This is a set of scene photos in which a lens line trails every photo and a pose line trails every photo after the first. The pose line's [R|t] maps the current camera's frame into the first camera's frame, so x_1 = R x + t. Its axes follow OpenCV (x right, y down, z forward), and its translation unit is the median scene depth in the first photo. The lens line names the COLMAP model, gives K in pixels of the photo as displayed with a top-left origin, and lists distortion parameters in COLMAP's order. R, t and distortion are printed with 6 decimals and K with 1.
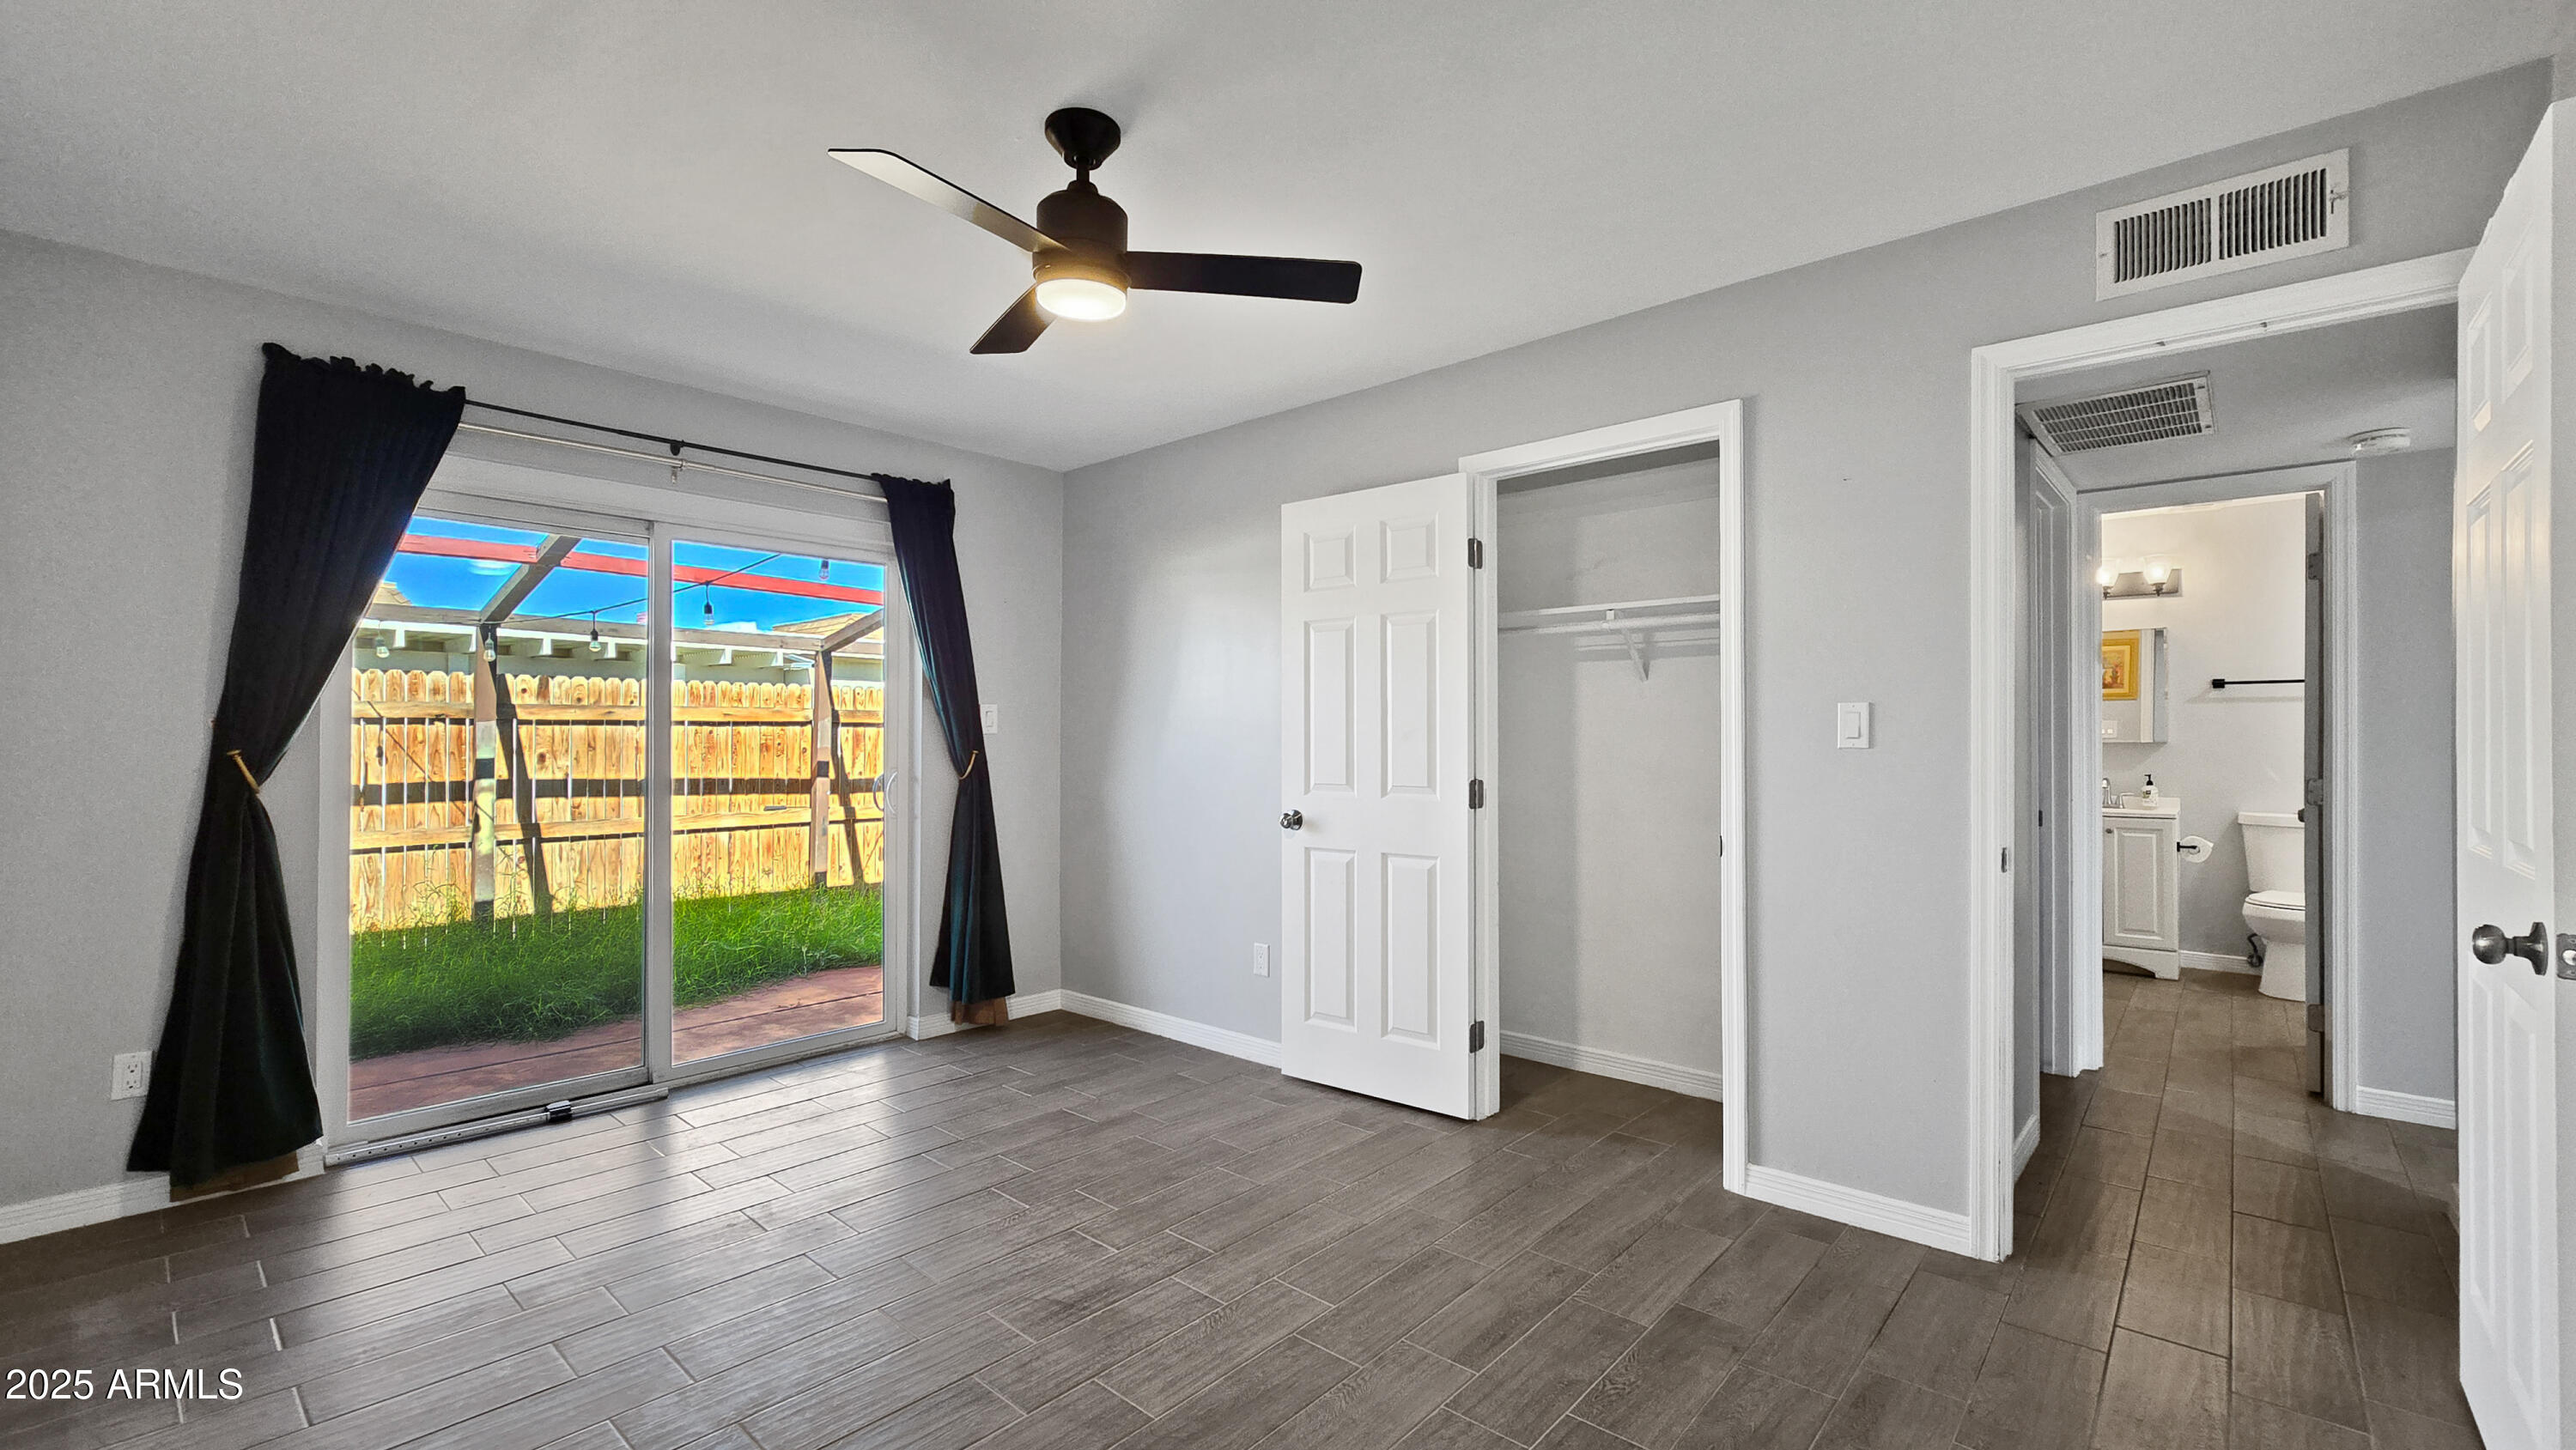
lens RADIAL K [[1063.7, 0, 1297.9], [0, 1063.7, 712.4], [0, 0, 1]] dist [-0.001933, -0.000242]
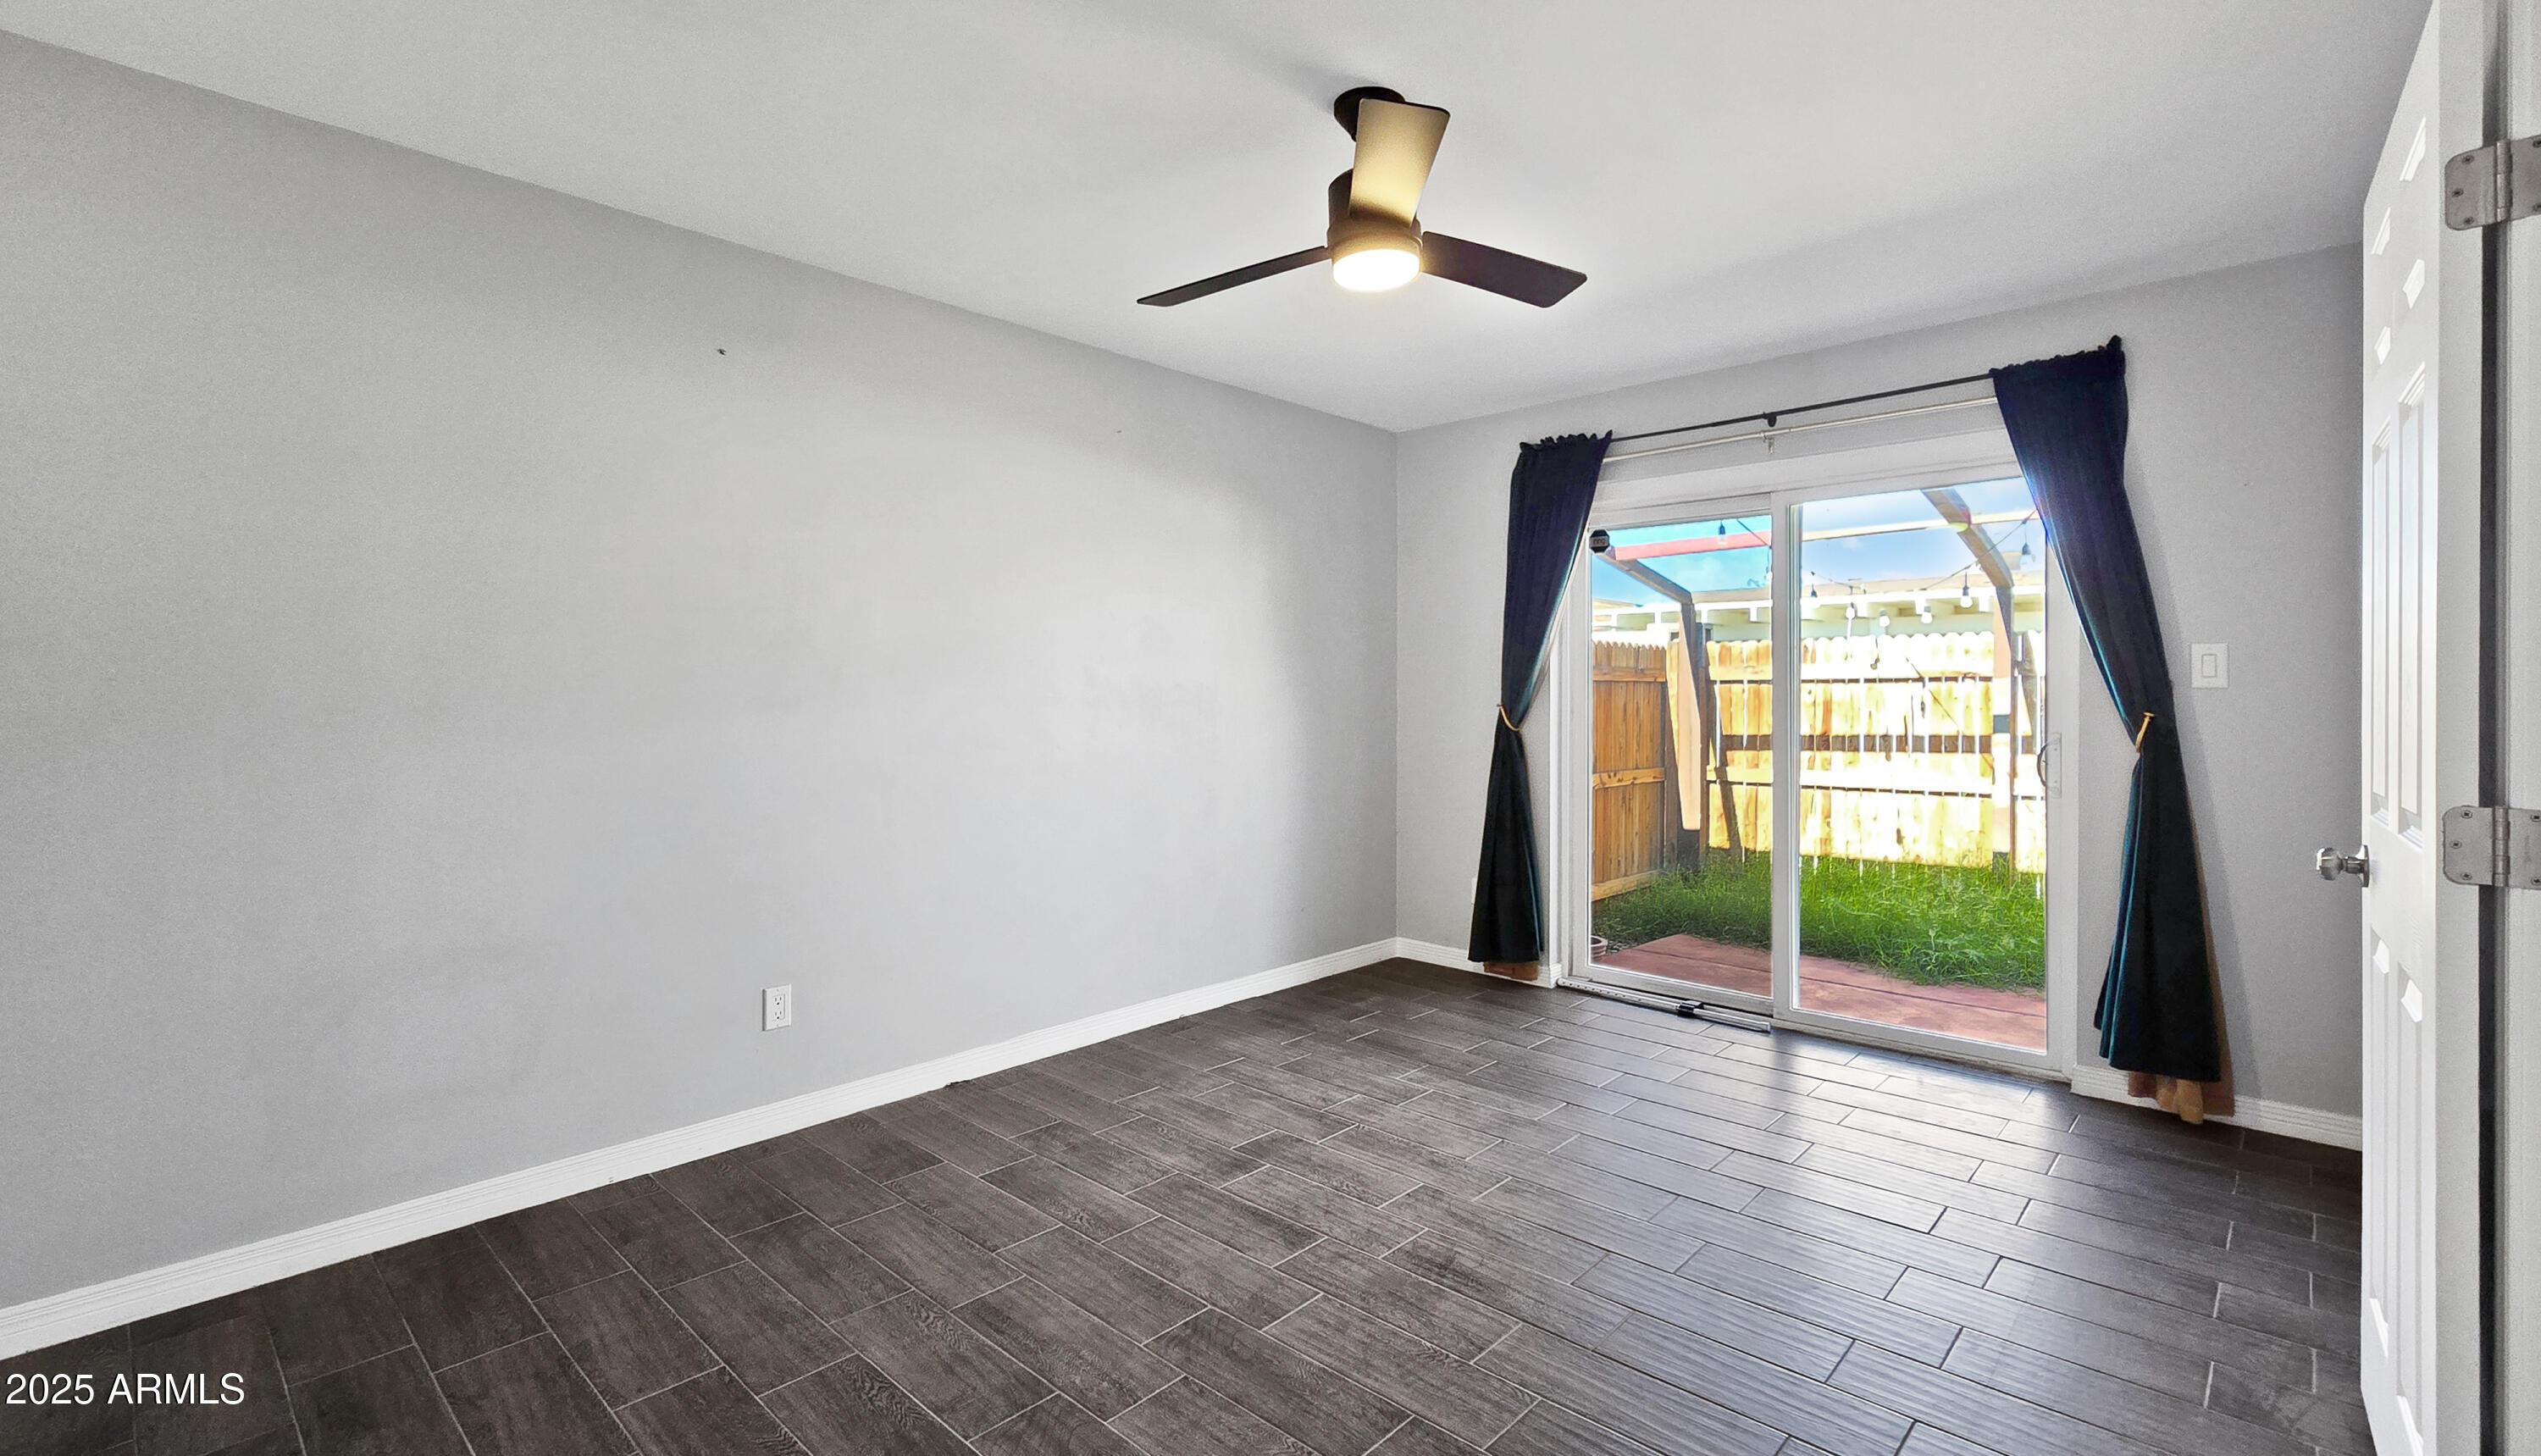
lens RADIAL K [[1054.5, 0, 1271.3], [0, 1054.5, 684.1], [0, 0, 1]] dist [0.001789, 0.000097]
pose [[-0.005060, -0.012097, -0.999914, 0.424654], [0.028214, 0.999527, -0.012235, 0.010690], [0.999589, -0.028274, -0.004717, 0.466014]]
